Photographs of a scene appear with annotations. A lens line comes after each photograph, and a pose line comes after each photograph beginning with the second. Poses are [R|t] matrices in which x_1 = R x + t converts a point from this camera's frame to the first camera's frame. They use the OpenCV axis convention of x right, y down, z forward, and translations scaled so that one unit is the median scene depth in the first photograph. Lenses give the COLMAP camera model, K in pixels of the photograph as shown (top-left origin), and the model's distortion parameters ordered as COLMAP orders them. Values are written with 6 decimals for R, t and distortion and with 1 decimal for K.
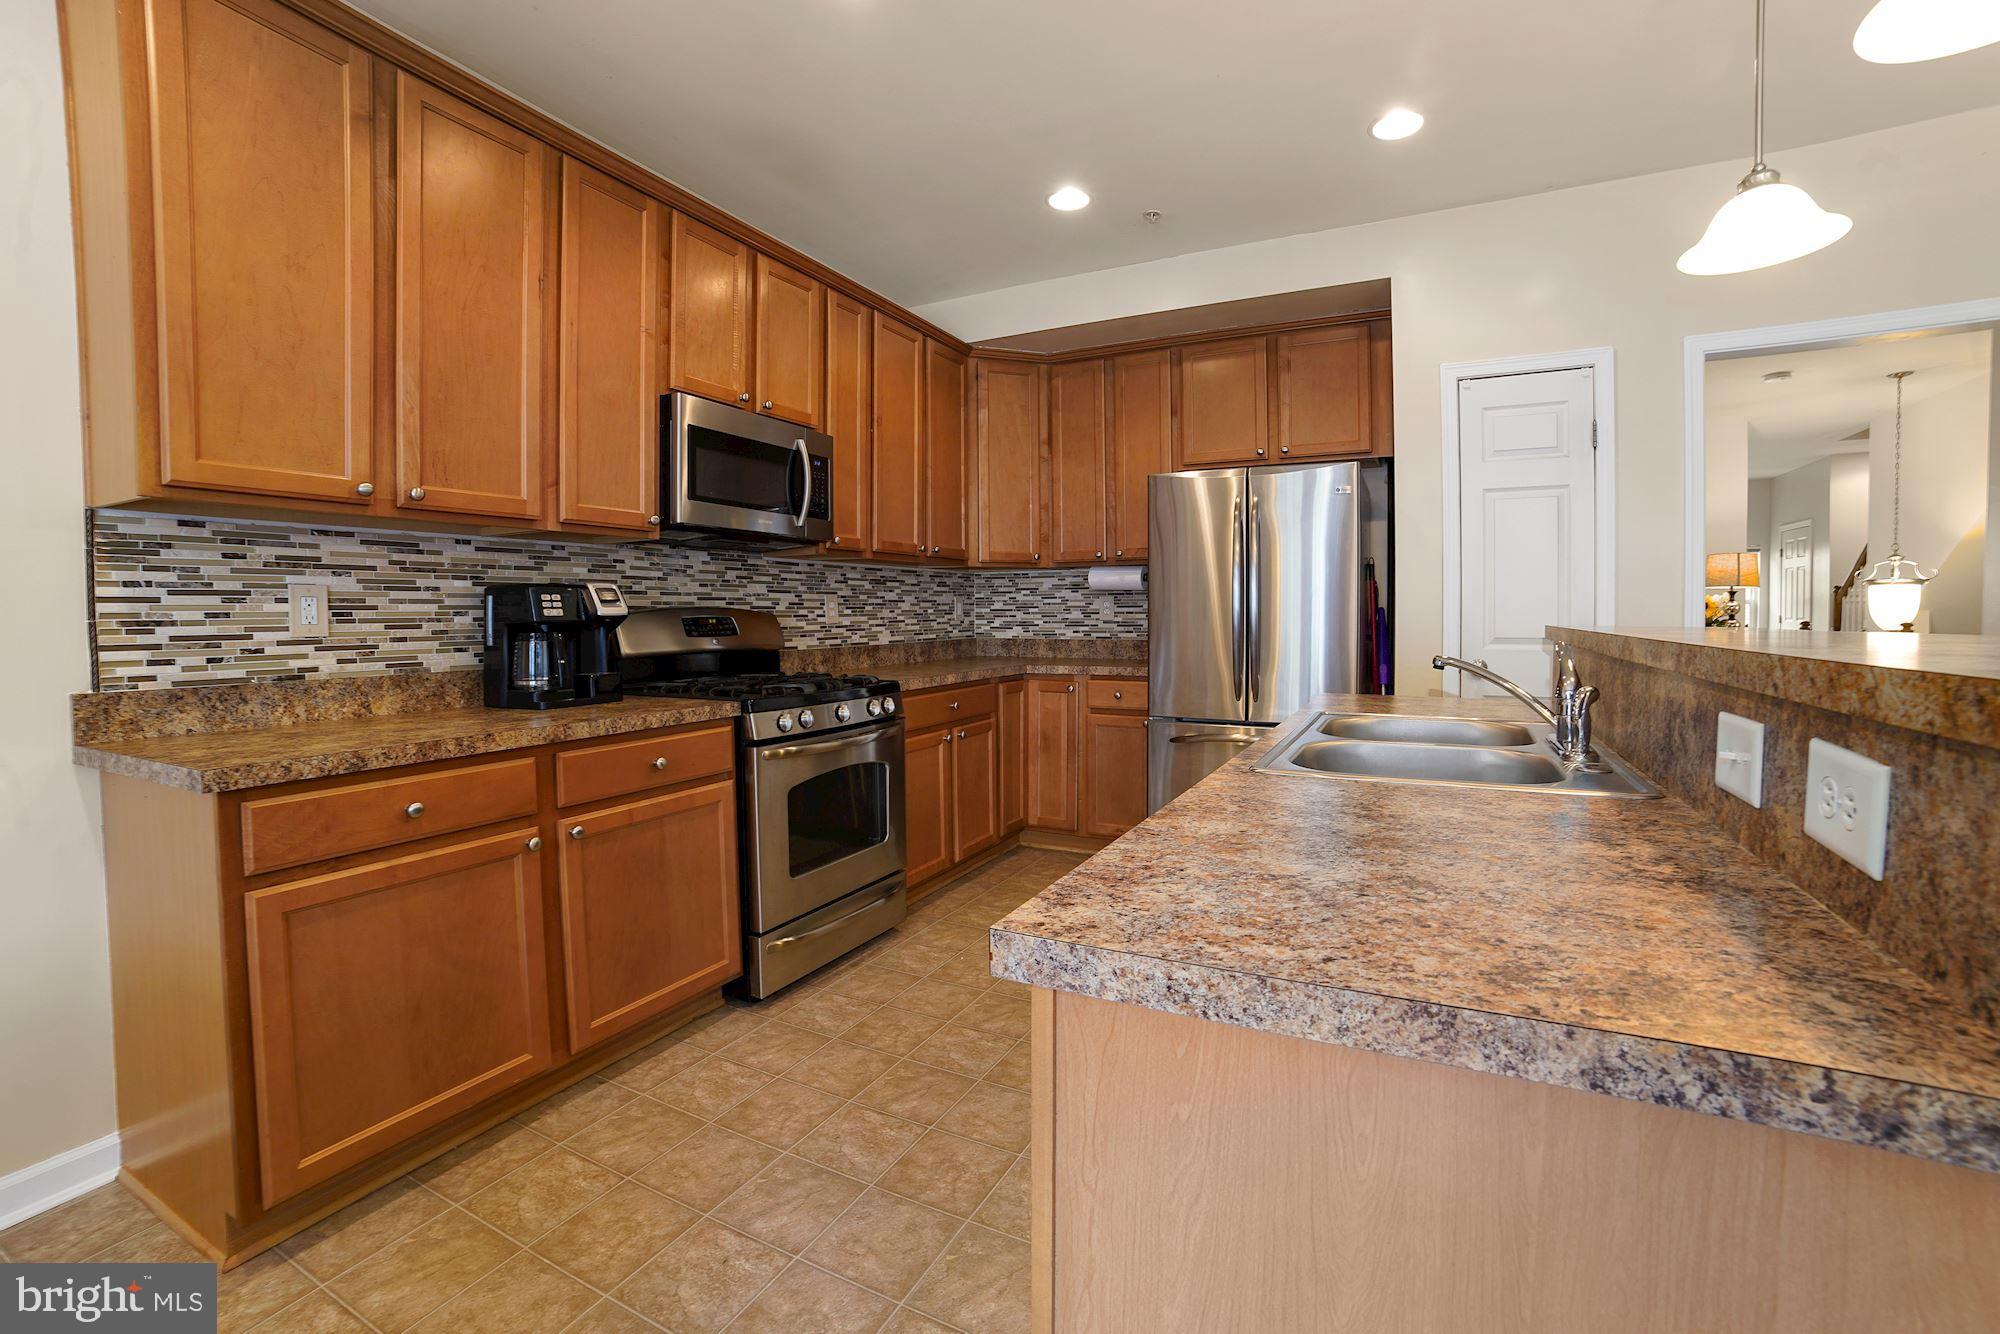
lens RADIAL K [[849.3, 0, 979.4], [0, 849.3, 628.7], [0, 0, 1]] dist [-0.019014, 0.001562]
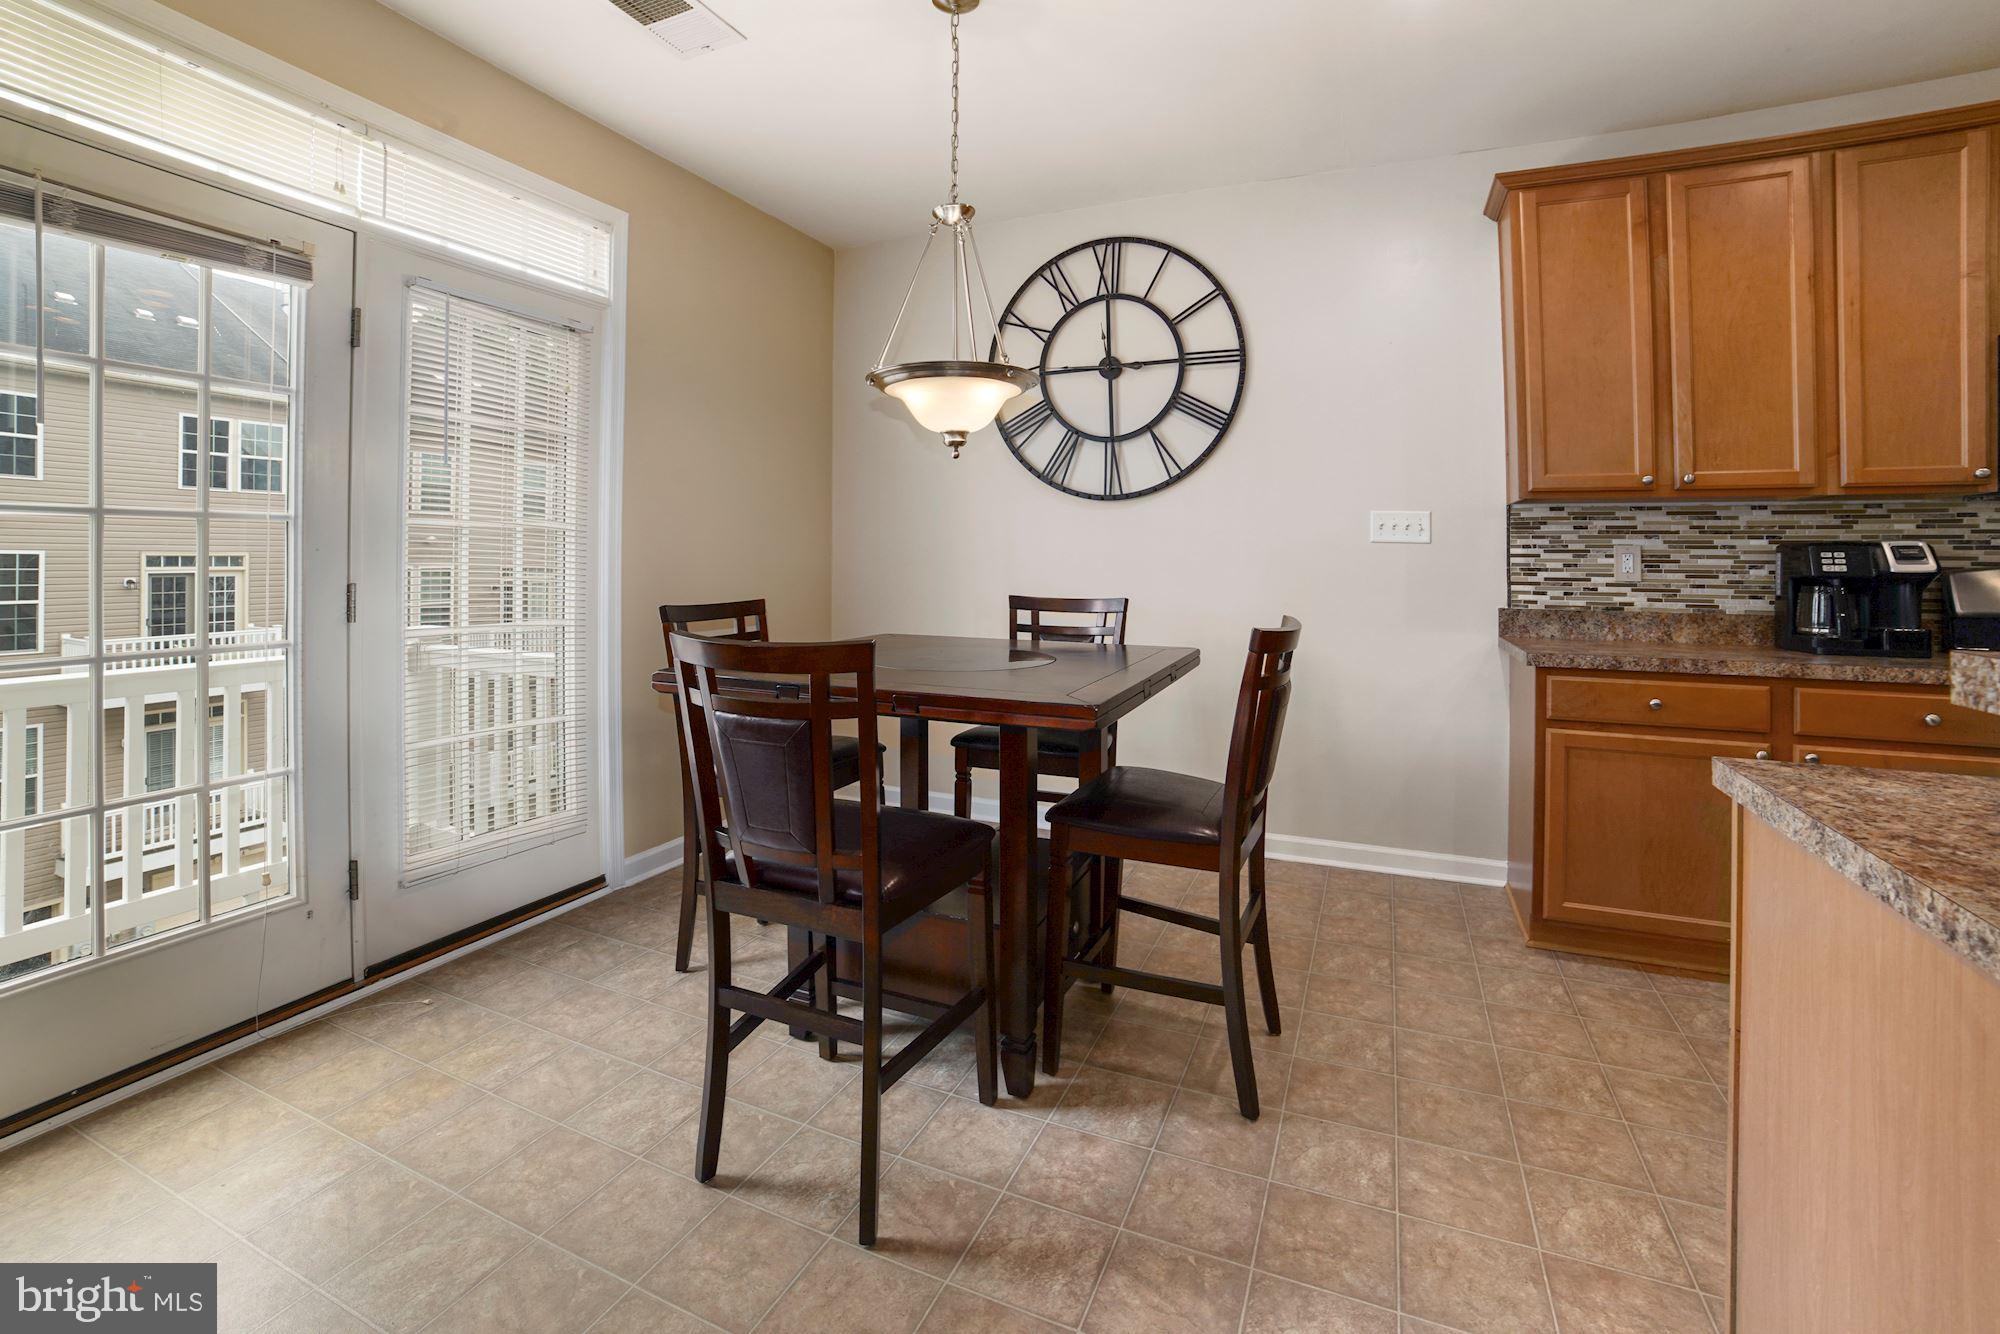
lens RADIAL K [[884.9, 0, 1001.1], [0, 884.9, 536.0], [0, 0, 1]] dist [-0.041730, 0.006552]
pose [[0.113817, -0.011391, -0.993436, 0.561137], [-0.033777, 0.999312, -0.015328, -0.009182], [0.992927, 0.035300, 0.113354, -0.238935]]
